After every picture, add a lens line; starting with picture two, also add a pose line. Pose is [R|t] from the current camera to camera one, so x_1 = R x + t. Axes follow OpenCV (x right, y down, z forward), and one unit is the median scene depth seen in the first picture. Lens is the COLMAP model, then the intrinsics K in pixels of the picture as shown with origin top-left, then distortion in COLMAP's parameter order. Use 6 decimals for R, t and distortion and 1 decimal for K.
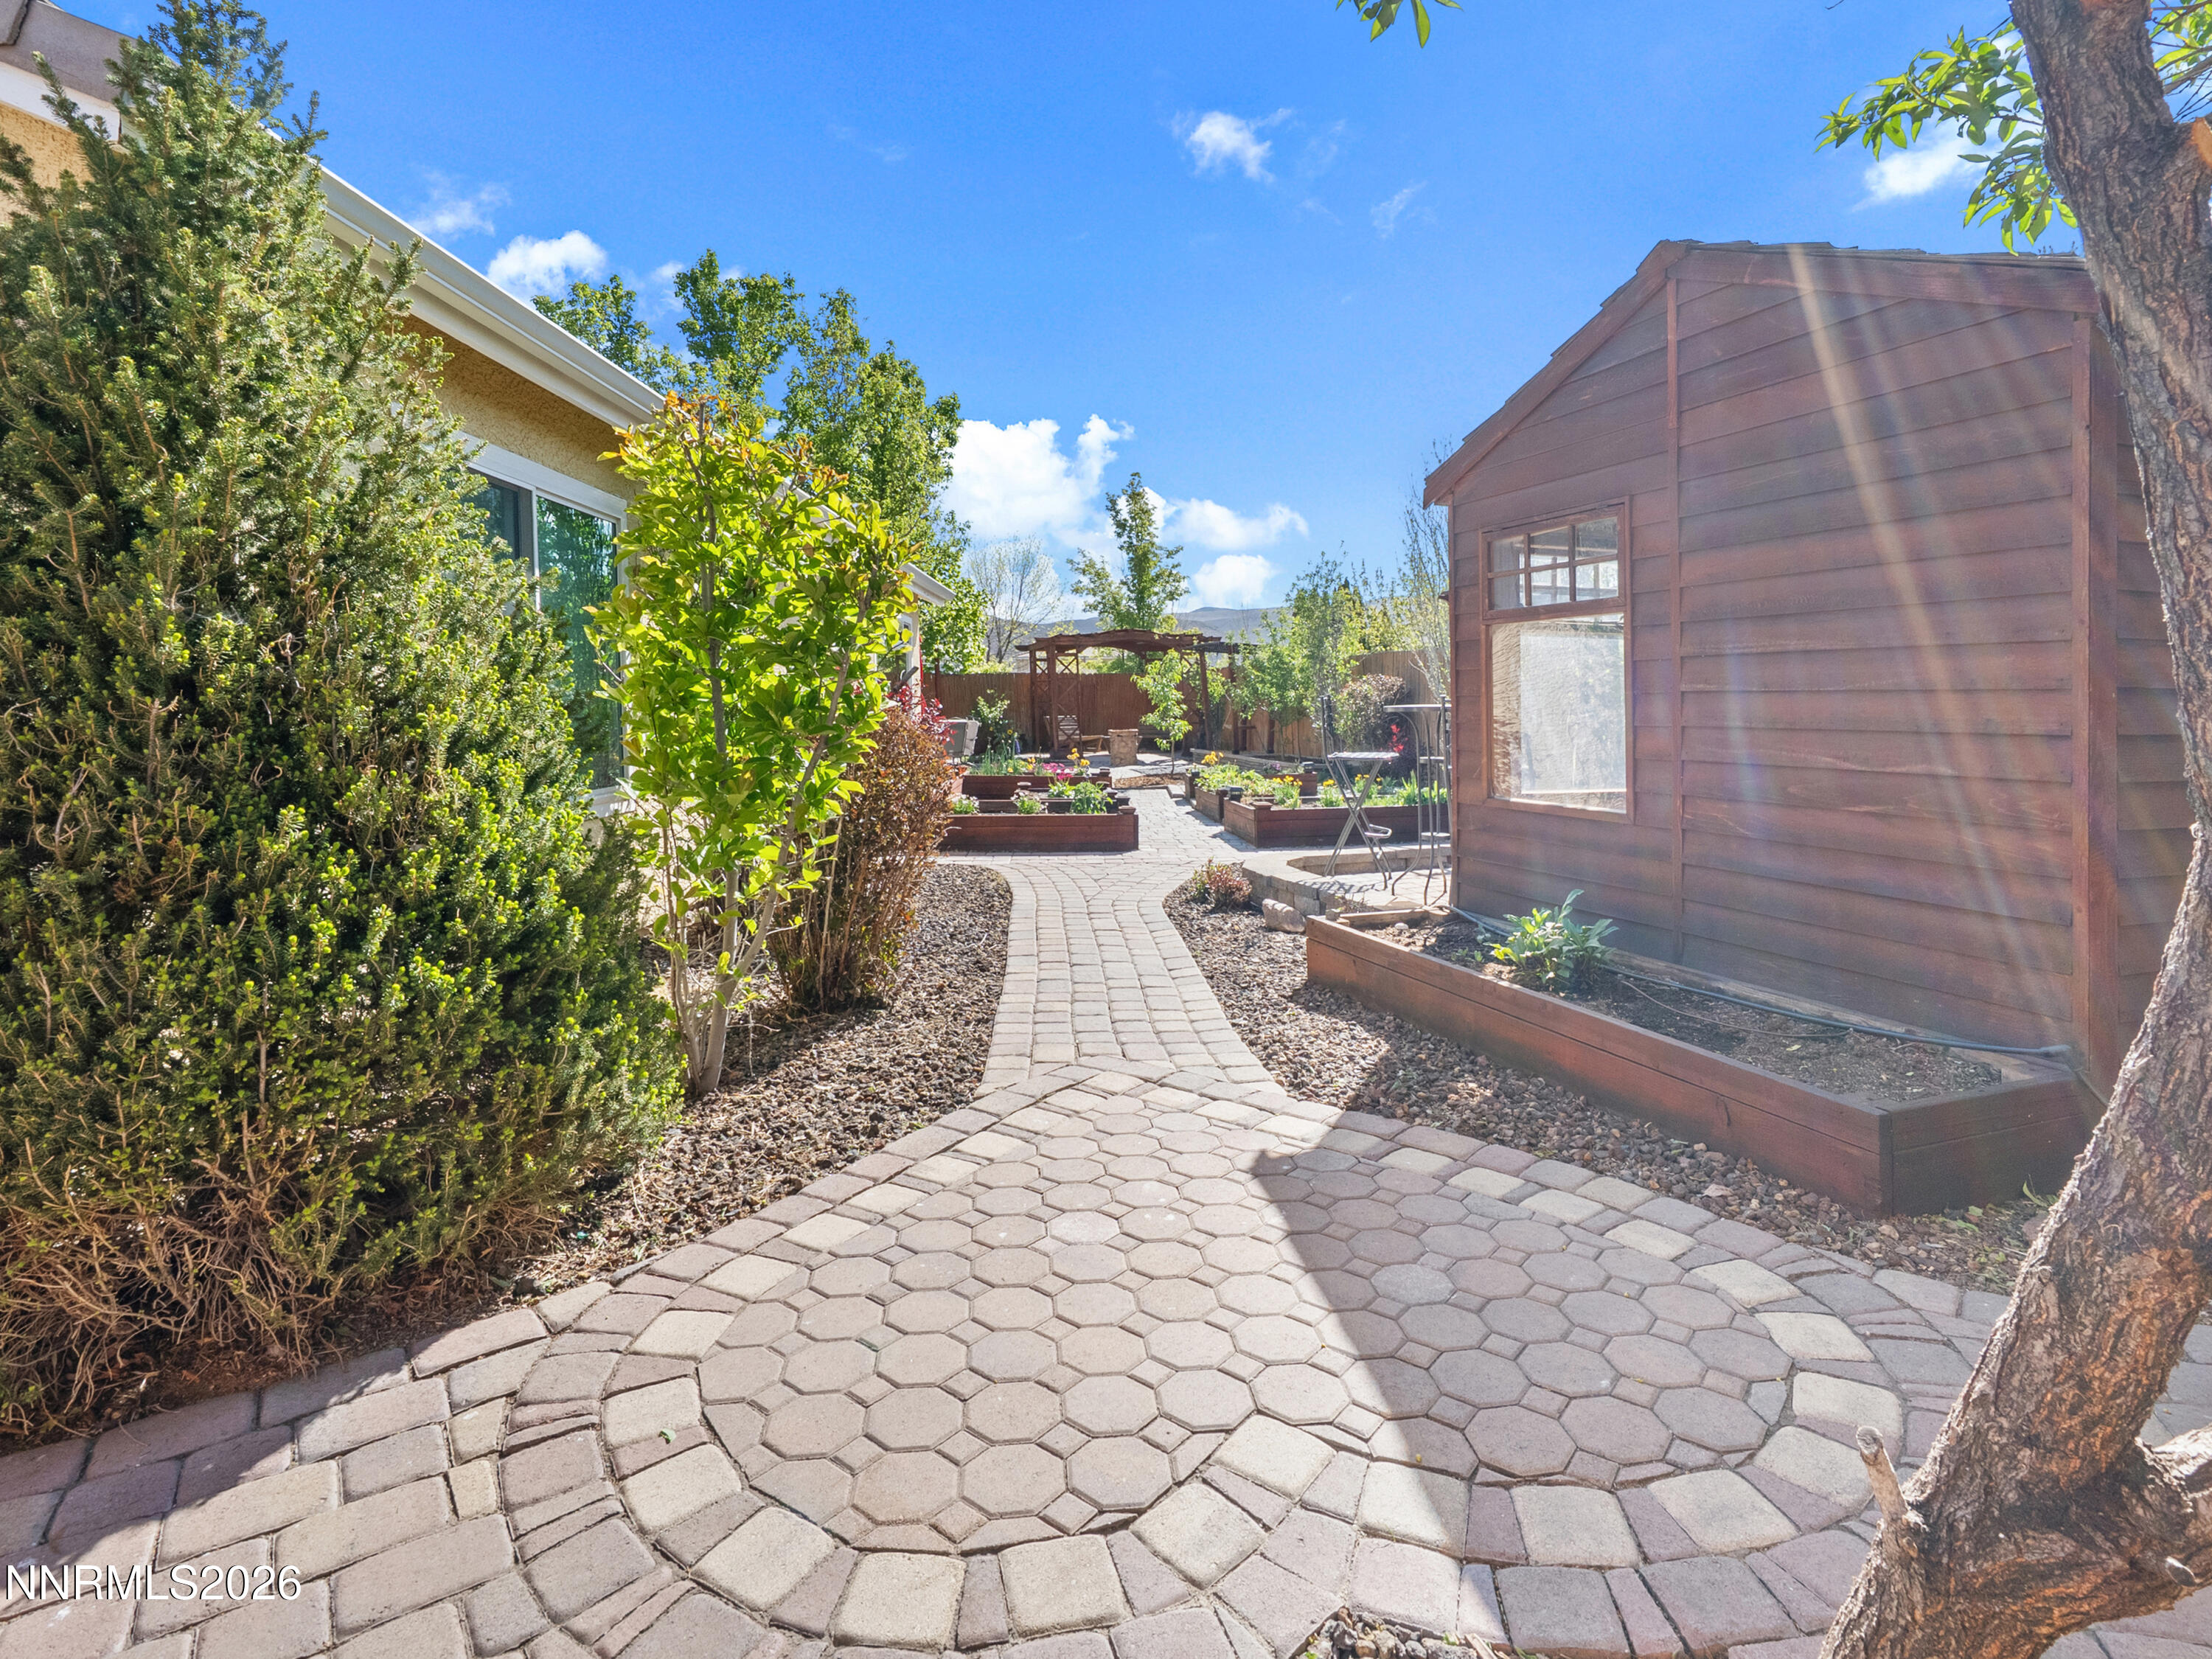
lens RADIAL K [[1143.2, 0, 1117.5], [0, 1143.2, 779.0], [0, 0, 1]] dist [-0.004137, 0.000314]
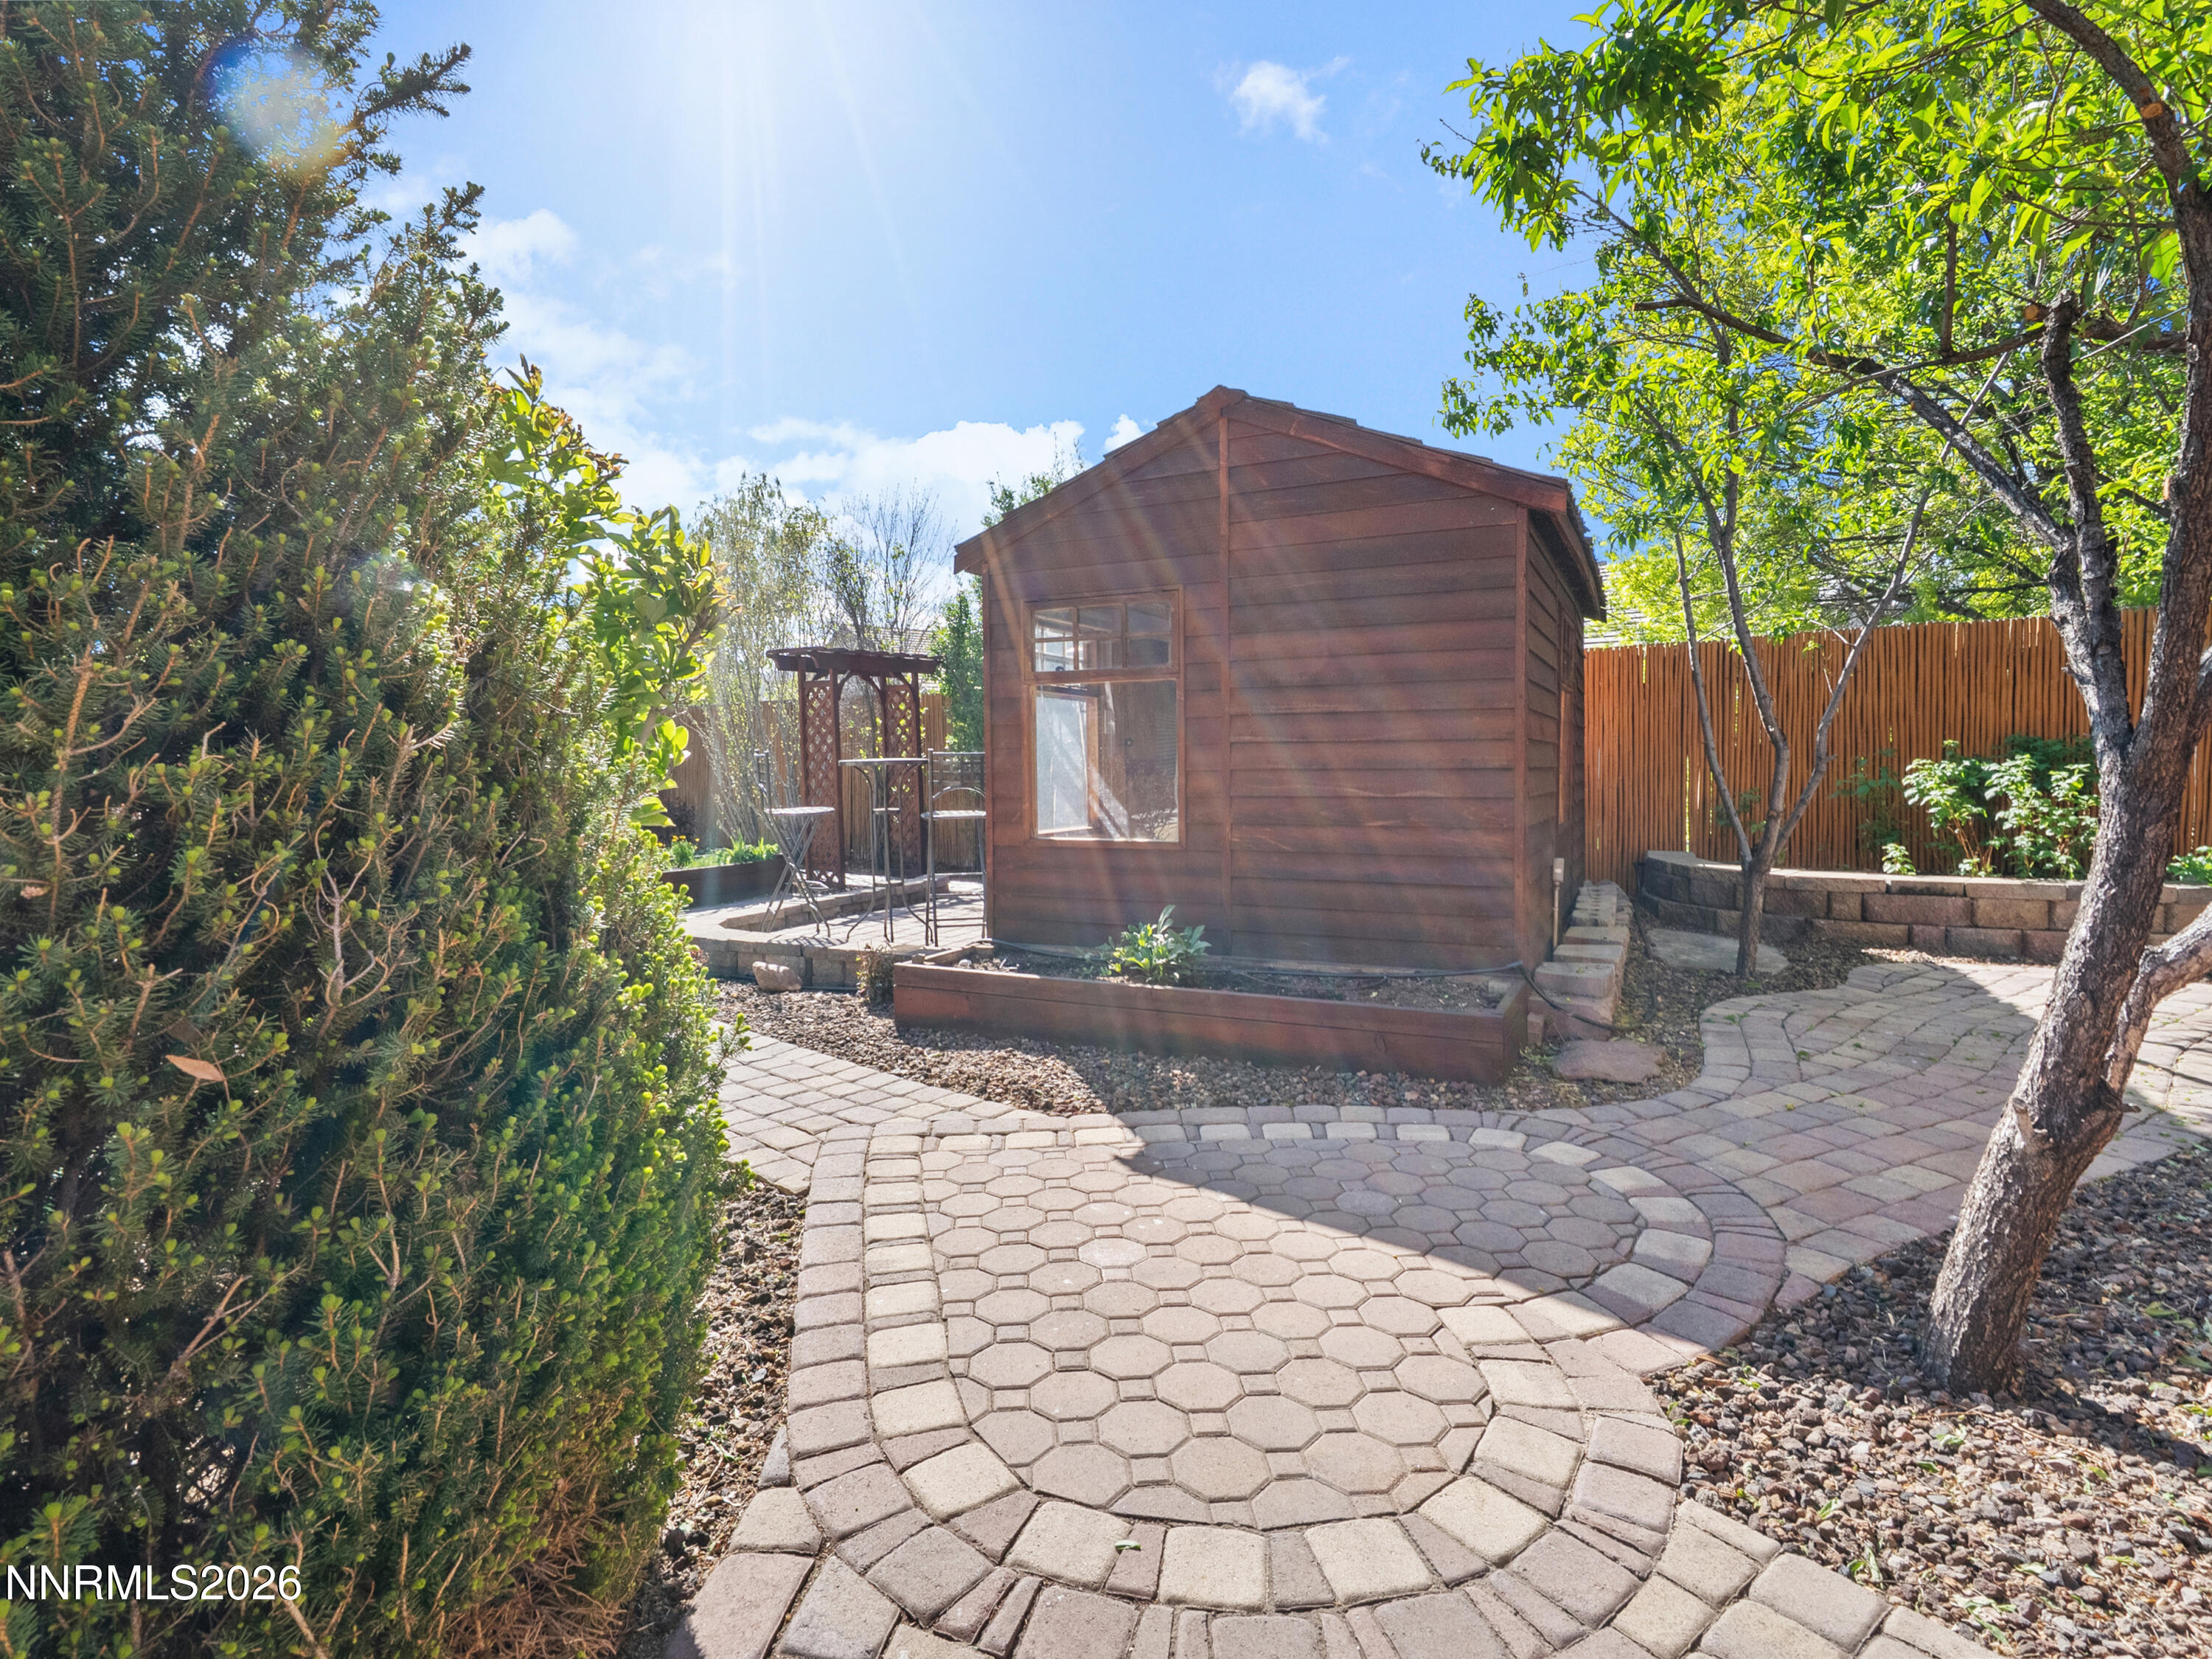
lens RADIAL K [[1120.0, 0, 1098.4], [0, 1120.0, 875.9], [0, 0, 1]] dist [-0.002937, -0.000600]
pose [[0.728421, -0.076628, 0.680831, -0.684161], [0.055079, 0.997059, 0.053290, -0.005159], [-0.682912, -0.001318, 0.730500, 0.253372]]
